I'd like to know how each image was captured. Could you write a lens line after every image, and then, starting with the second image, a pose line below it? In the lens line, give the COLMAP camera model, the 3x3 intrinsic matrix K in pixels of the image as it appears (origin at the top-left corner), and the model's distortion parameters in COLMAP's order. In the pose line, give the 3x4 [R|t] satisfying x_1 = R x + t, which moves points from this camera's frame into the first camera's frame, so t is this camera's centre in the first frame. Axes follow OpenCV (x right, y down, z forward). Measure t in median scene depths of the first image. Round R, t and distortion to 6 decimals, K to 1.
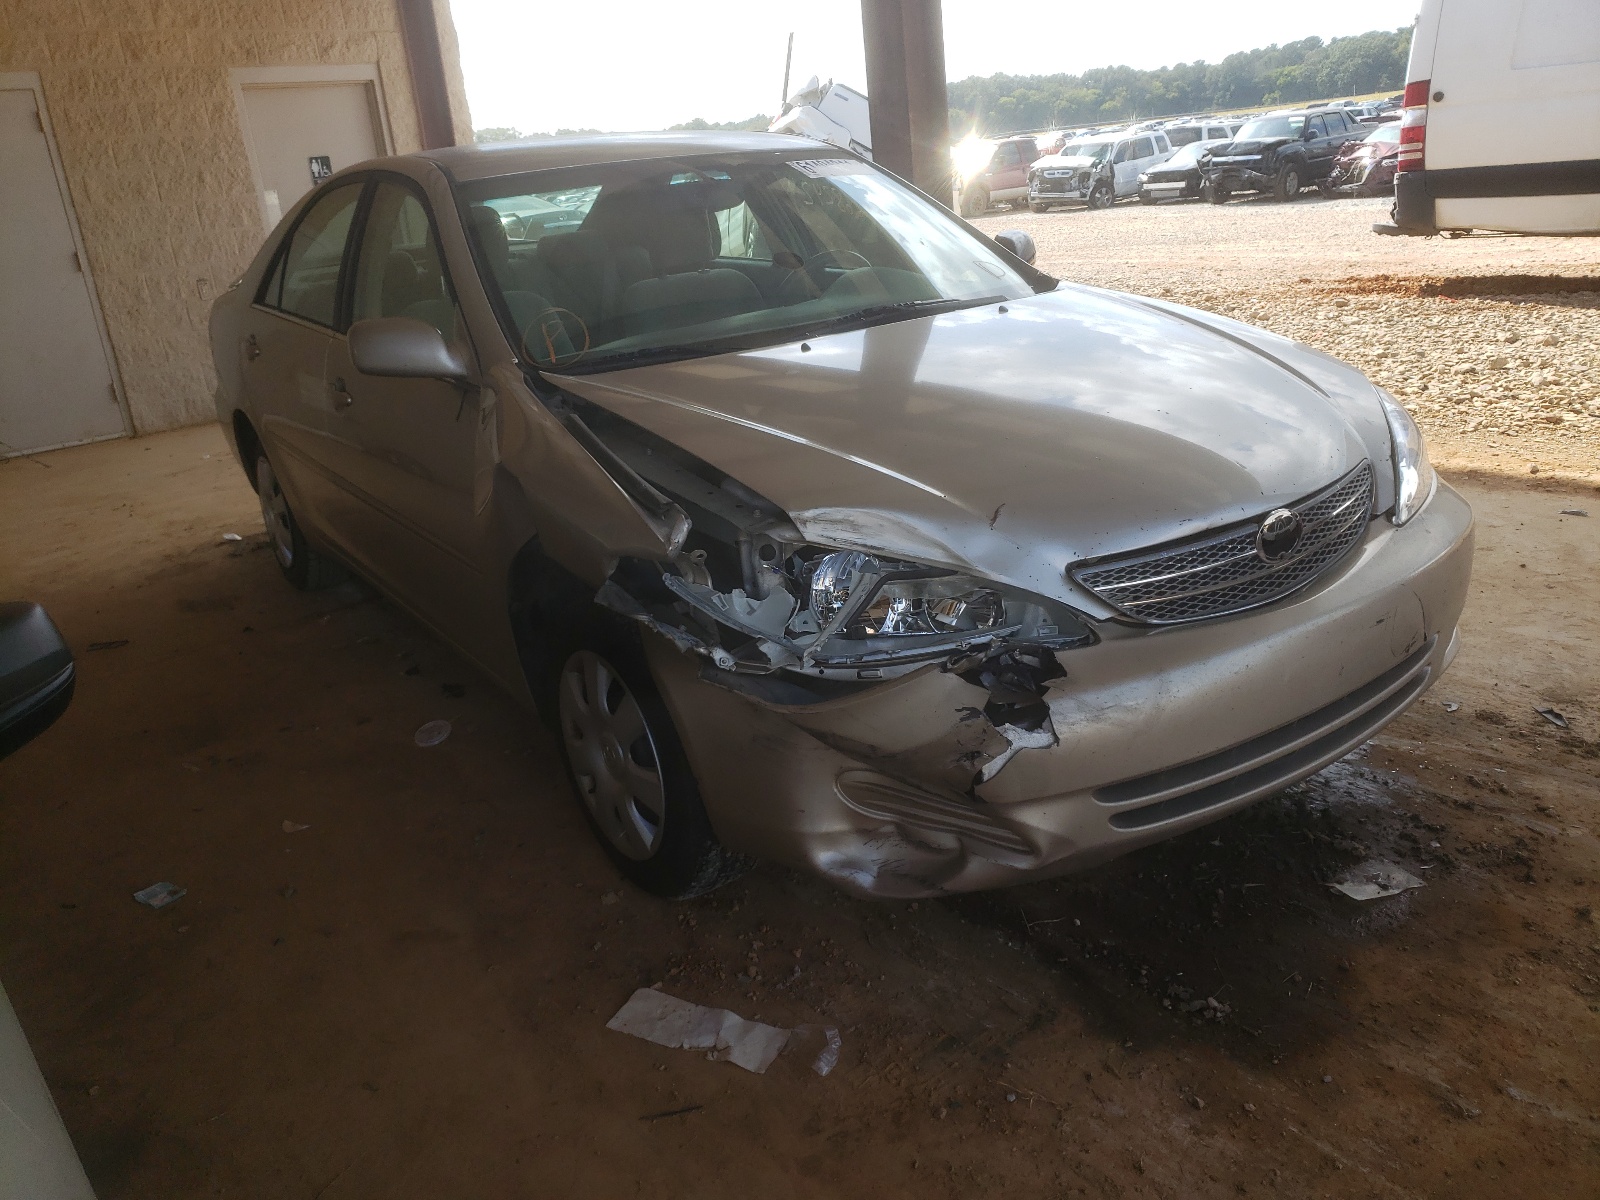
lens RADIAL K [[1205.1, 0, 797.1], [0, 1205.1, 597.5], [0, 0, 1]] dist [0.000085, 0.012539]
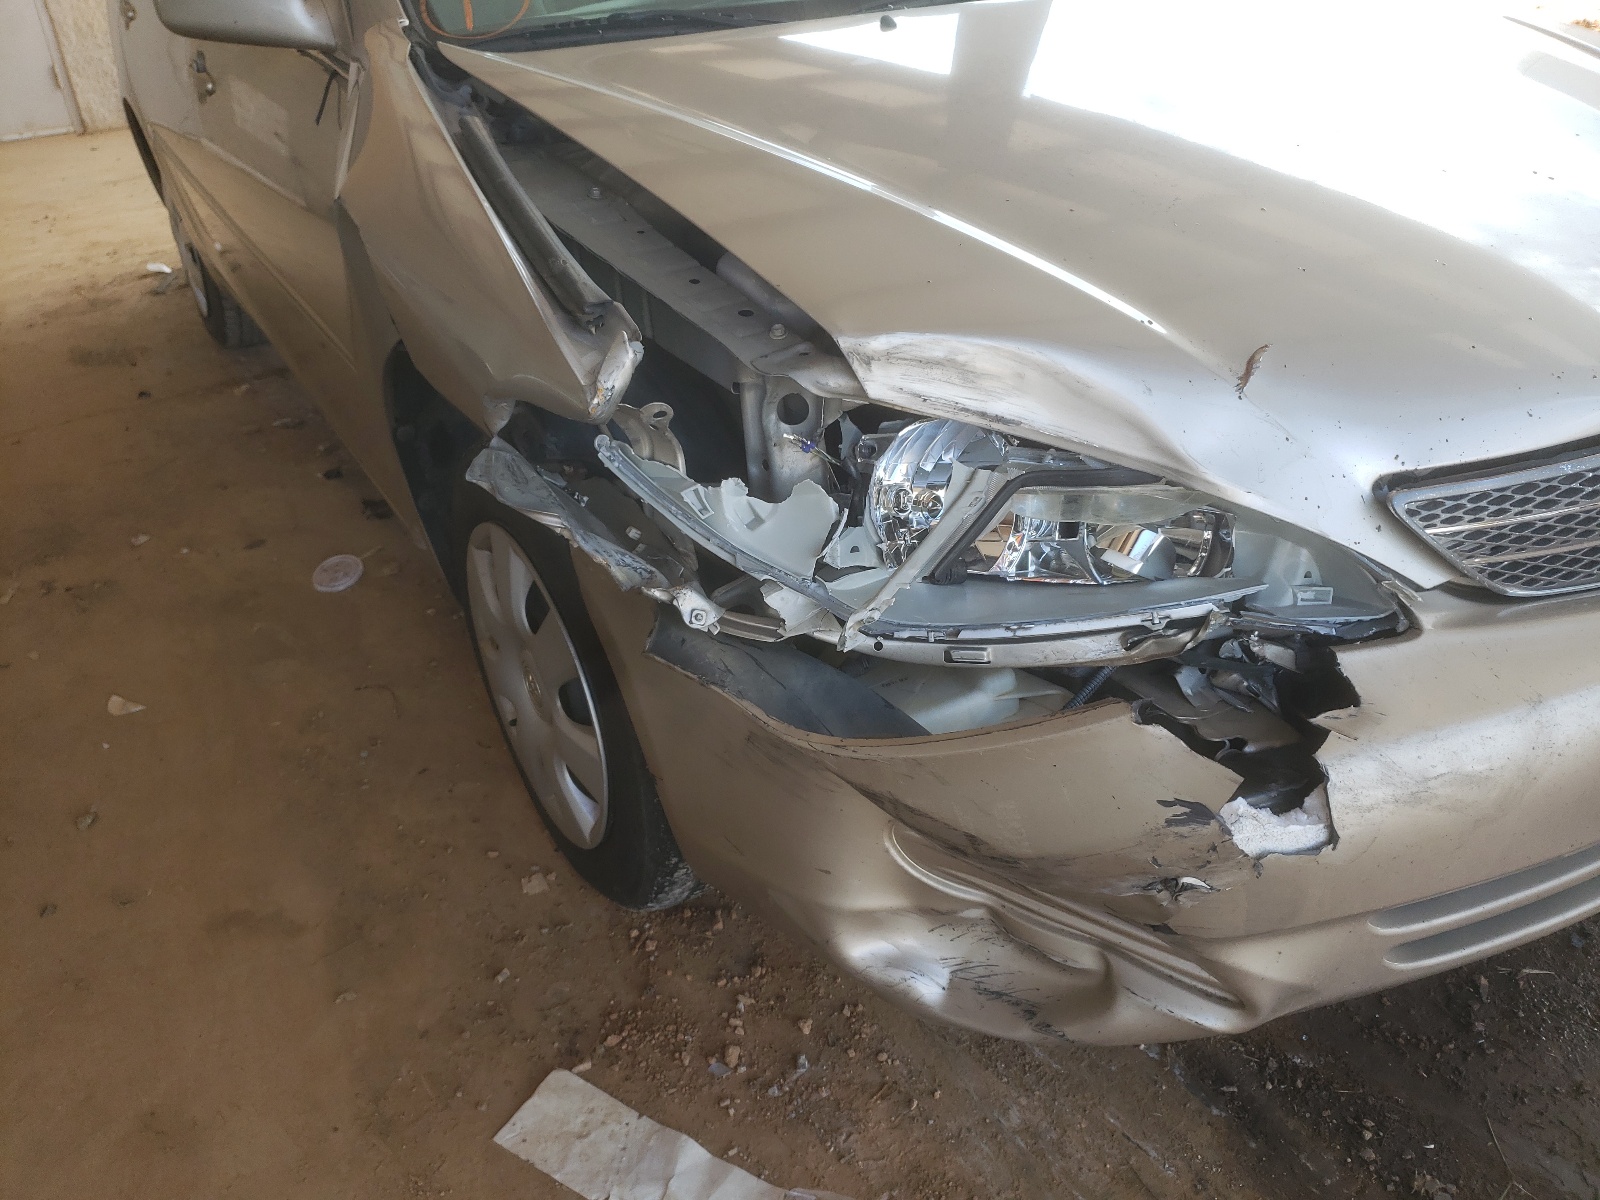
lens RADIAL K [[1205.1, 0, 810.7], [0, 1205.1, 601.3], [0, 0, 1]] dist [0.000085, 0.012539]
pose [[0.997604, 0.067764, -0.013942, -0.003749], [-0.063594, 0.977546, 0.200899, -0.060652], [0.027242, -0.199531, 0.979513, 0.461988]]
